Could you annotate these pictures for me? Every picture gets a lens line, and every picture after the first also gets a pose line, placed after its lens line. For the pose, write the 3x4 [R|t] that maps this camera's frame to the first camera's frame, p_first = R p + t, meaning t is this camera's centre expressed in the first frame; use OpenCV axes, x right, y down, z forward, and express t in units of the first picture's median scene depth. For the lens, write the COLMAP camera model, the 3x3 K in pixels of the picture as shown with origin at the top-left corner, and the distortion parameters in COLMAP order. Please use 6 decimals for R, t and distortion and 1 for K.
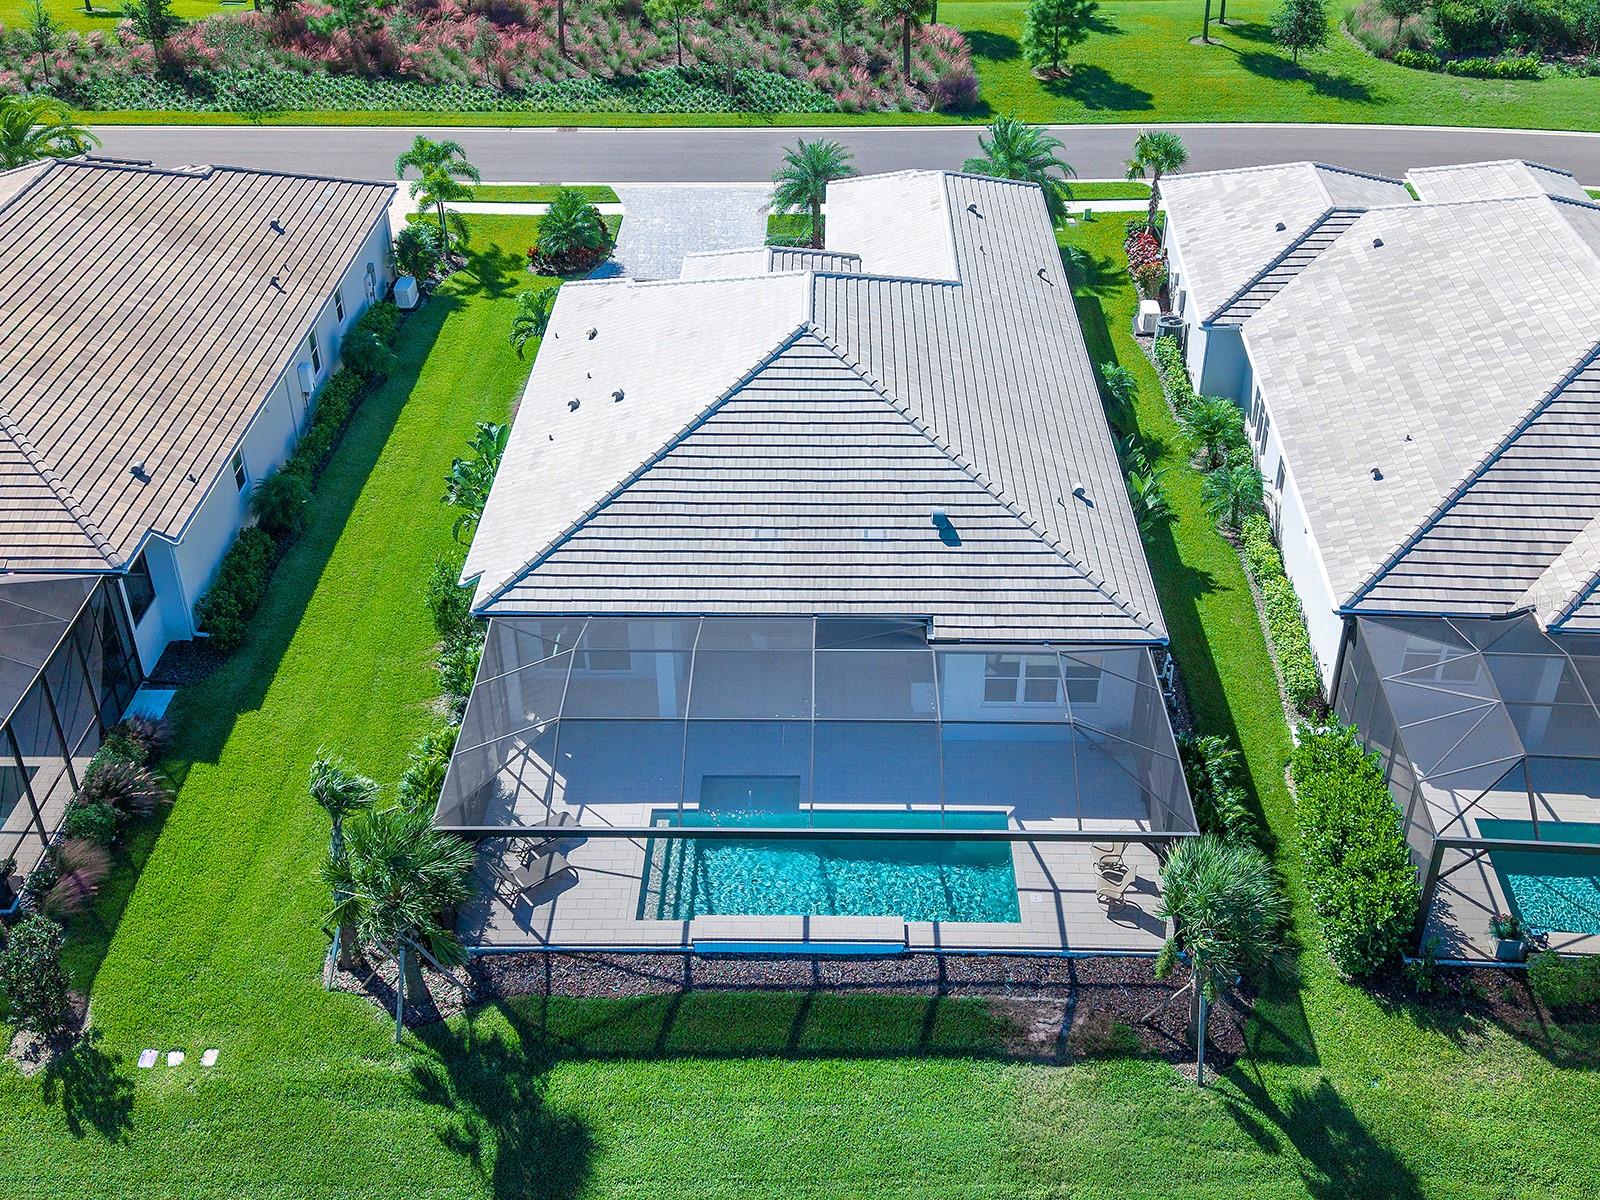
lens RADIAL K [[1770.8, 0, 776.4], [0, 1770.8, 571.7], [0, 0, 1]] dist [0.169940, -0.532651]
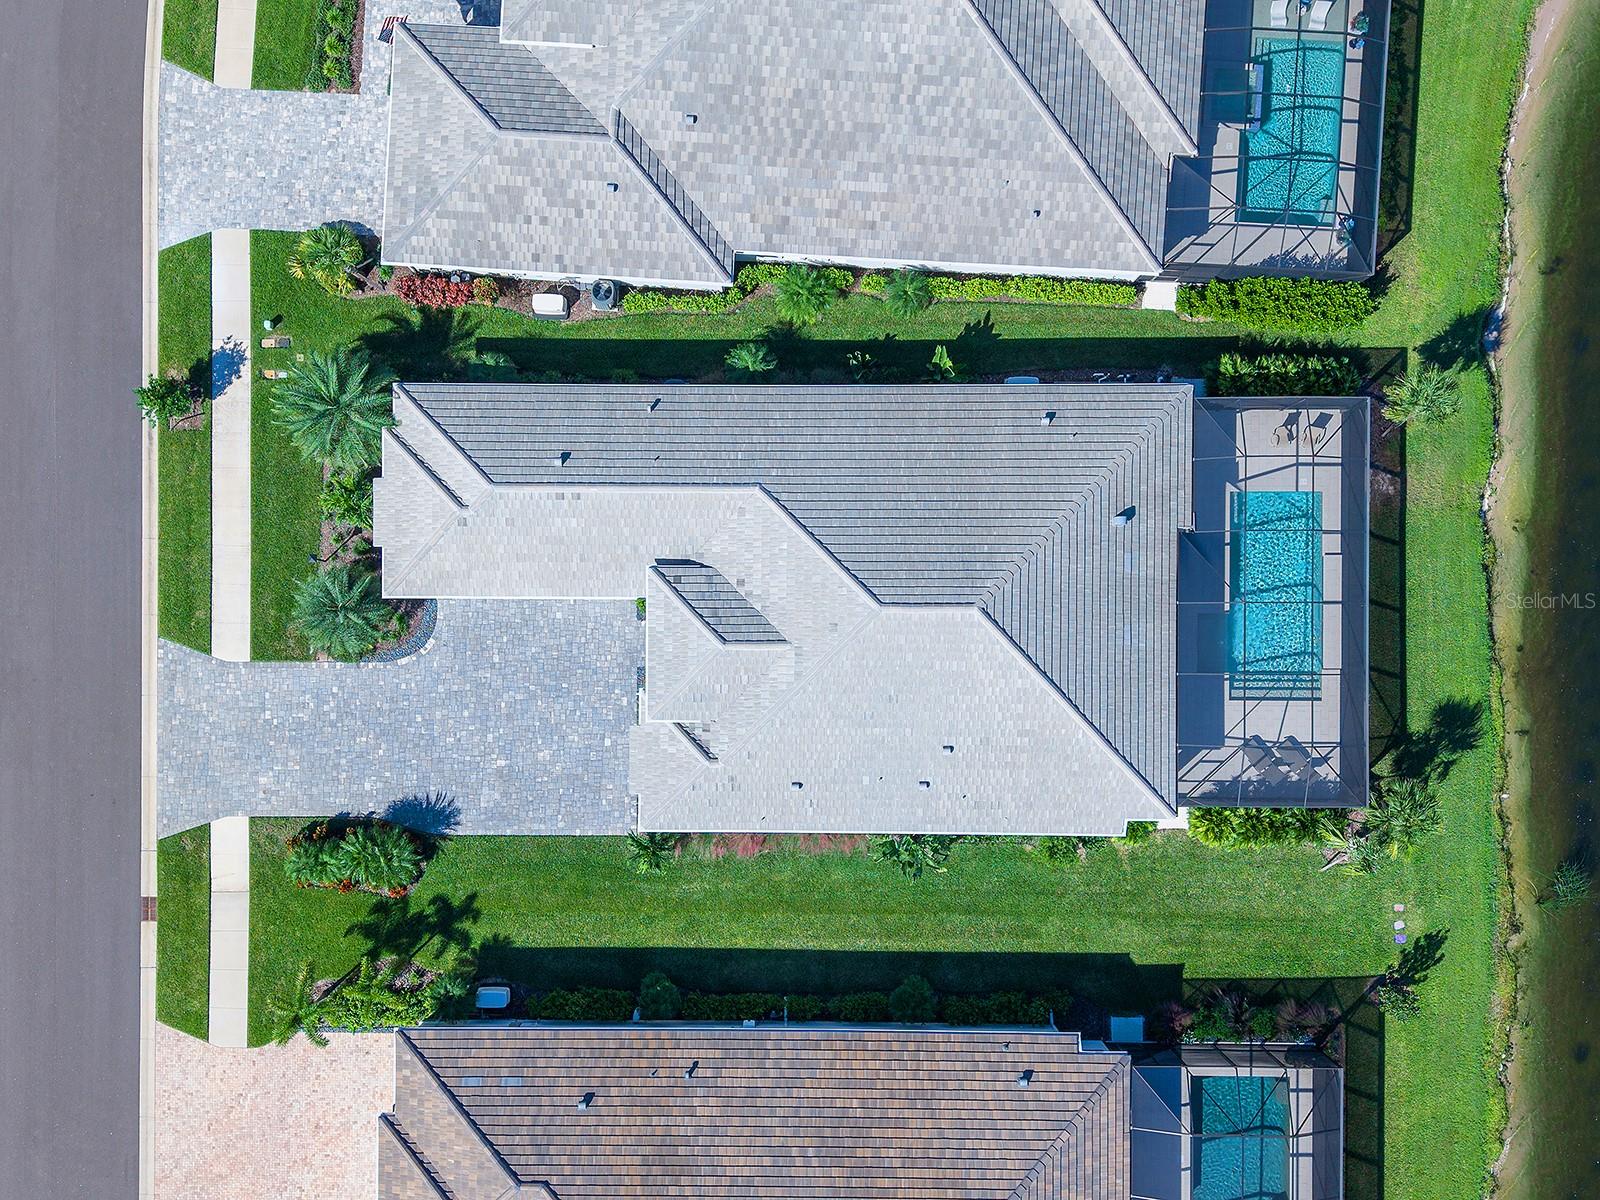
lens RADIAL K [[1613.7, 0, 898.8], [0, 1613.7, 627.3], [0, 0, 1]] dist [0.132558, -0.328182]
pose [[-0.025895, -0.999664, -0.000971, 0.006828], [0.517884, -0.014246, 0.855332, -1.344463], [-0.855059, 0.021646, 0.518079, 0.458453]]
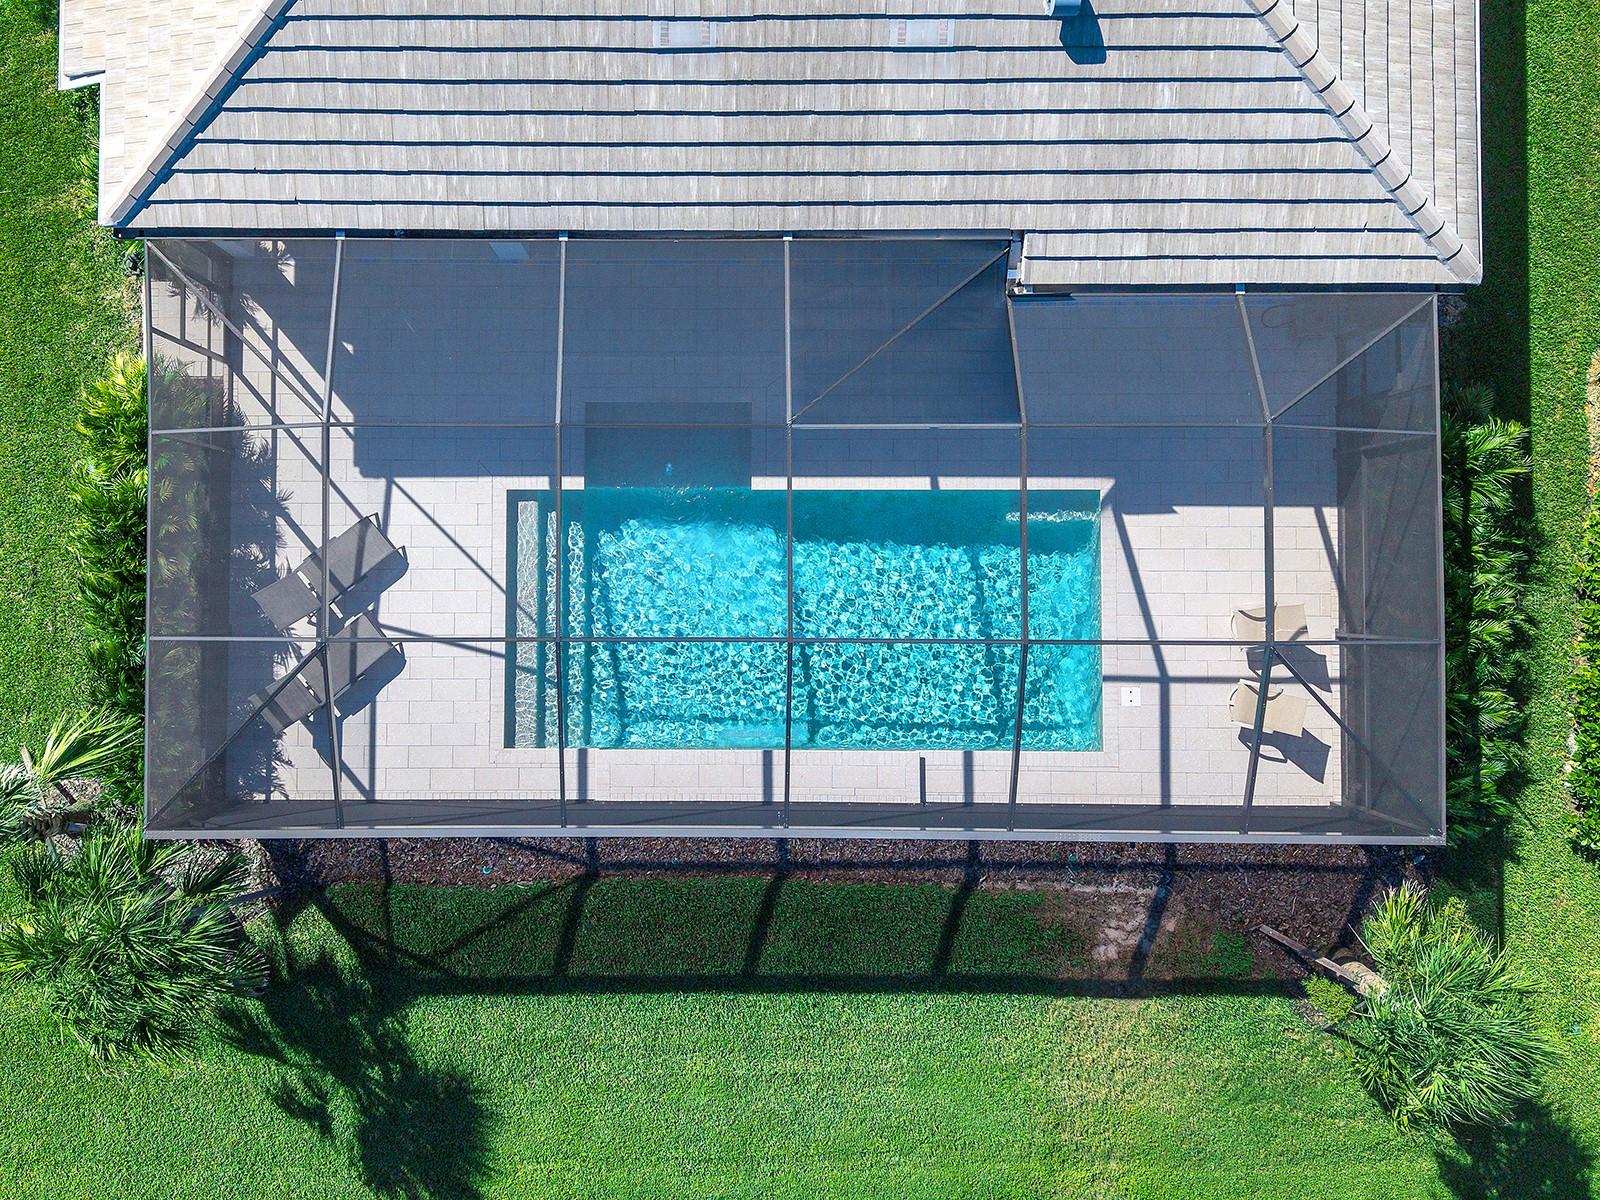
lens RADIAL K [[1585.9, 0, 683.7], [0, 1585.9, 494.6], [0, 0, 1]] dist [0.025423, -0.023274]
pose [[0.999611, -0.026492, -0.008774, -0.005716], [0.022429, 0.575597, 0.817426, -0.298244], [-0.016605, -0.817304, 0.575967, 0.679941]]
